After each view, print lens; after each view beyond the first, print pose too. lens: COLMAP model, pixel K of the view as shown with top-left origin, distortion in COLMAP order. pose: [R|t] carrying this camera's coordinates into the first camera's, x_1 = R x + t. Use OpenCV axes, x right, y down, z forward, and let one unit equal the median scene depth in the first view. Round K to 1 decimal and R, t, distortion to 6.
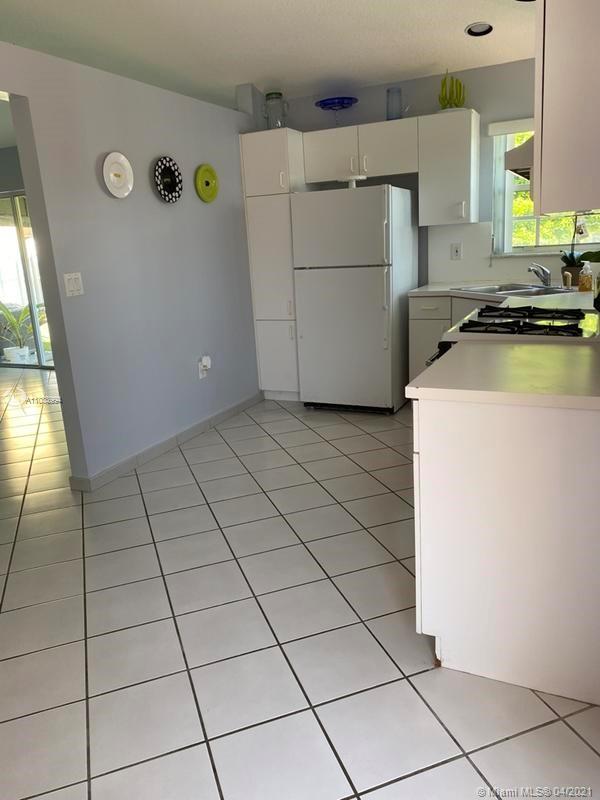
lens RADIAL K [[610.7, 0, 293.1], [0, 610.7, 401.8], [0, 0, 1]] dist [0.025767, -0.003934]
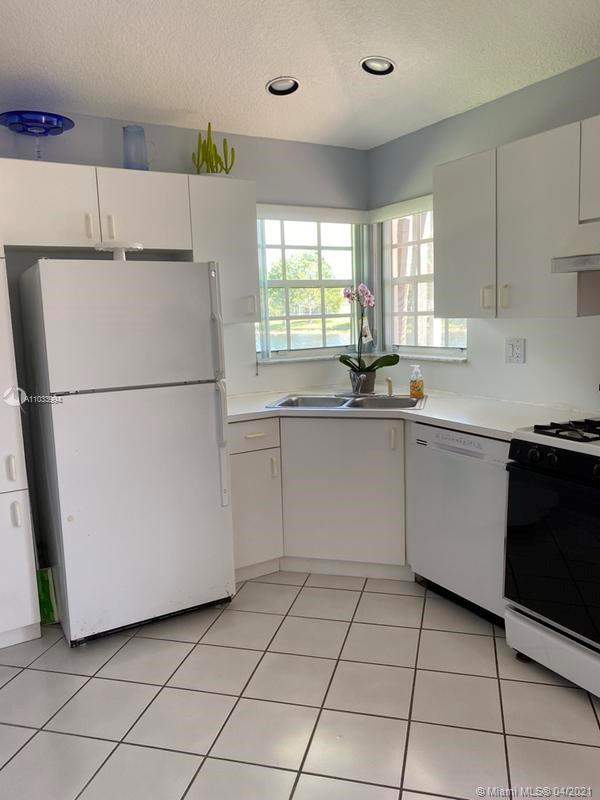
lens RADIAL K [[610.7, 0, 293.1], [0, 610.7, 401.8], [0, 0, 1]] dist [0.025767, -0.003934]
pose [[0.568018, -0.080877, 0.819033, -0.317437], [0.217488, 0.974535, -0.054601, -0.140323], [-0.793760, 0.209144, 0.571143, 0.541915]]
